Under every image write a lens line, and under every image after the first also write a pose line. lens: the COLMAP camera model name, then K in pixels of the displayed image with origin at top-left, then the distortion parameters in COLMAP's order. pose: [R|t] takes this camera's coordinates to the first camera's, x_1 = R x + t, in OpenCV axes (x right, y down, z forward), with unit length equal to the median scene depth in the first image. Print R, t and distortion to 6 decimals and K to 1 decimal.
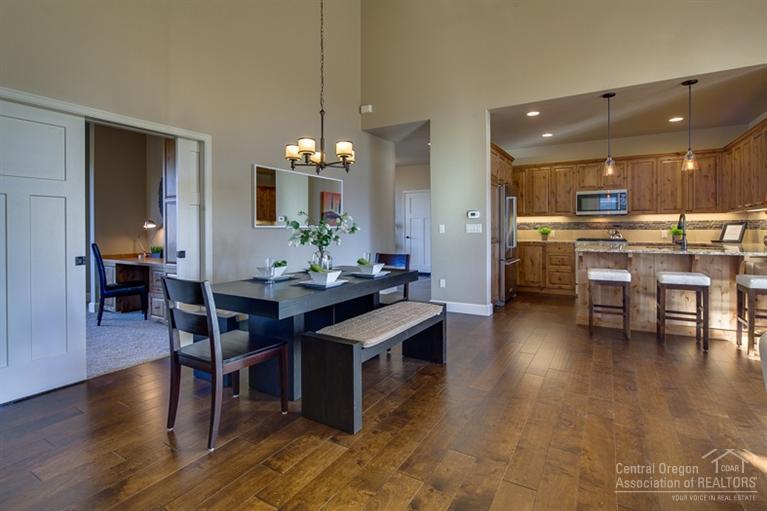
lens RADIAL K [[373.1, 0, 383.9], [0, 373.1, 229.6], [0, 0, 1]] dist [-0.000905, -0.000746]
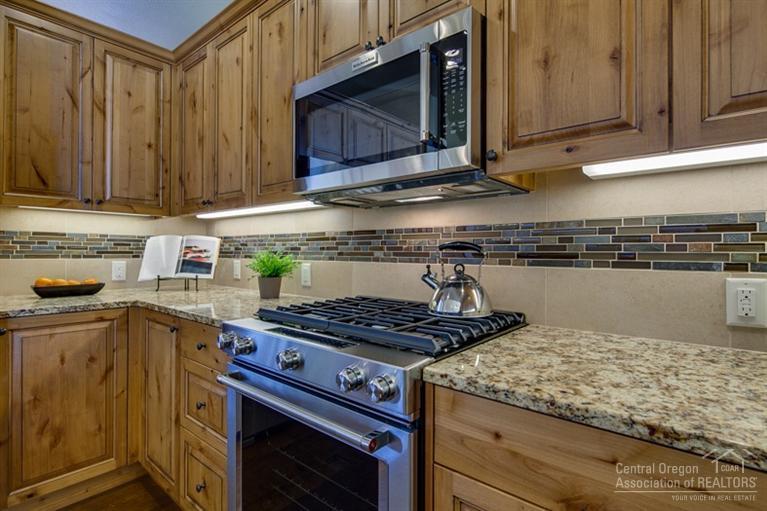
lens RADIAL K [[382.6, 0, 383.5], [0, 382.6, 255.5], [0, 0, 1]] dist [-0.002836, -0.000673]
pose [[0.986156, 0.012396, -0.165354, 0.621451], [-0.011900, 0.999921, 0.003987, -0.004994], [0.165391, -0.001964, 0.986226, 0.807863]]
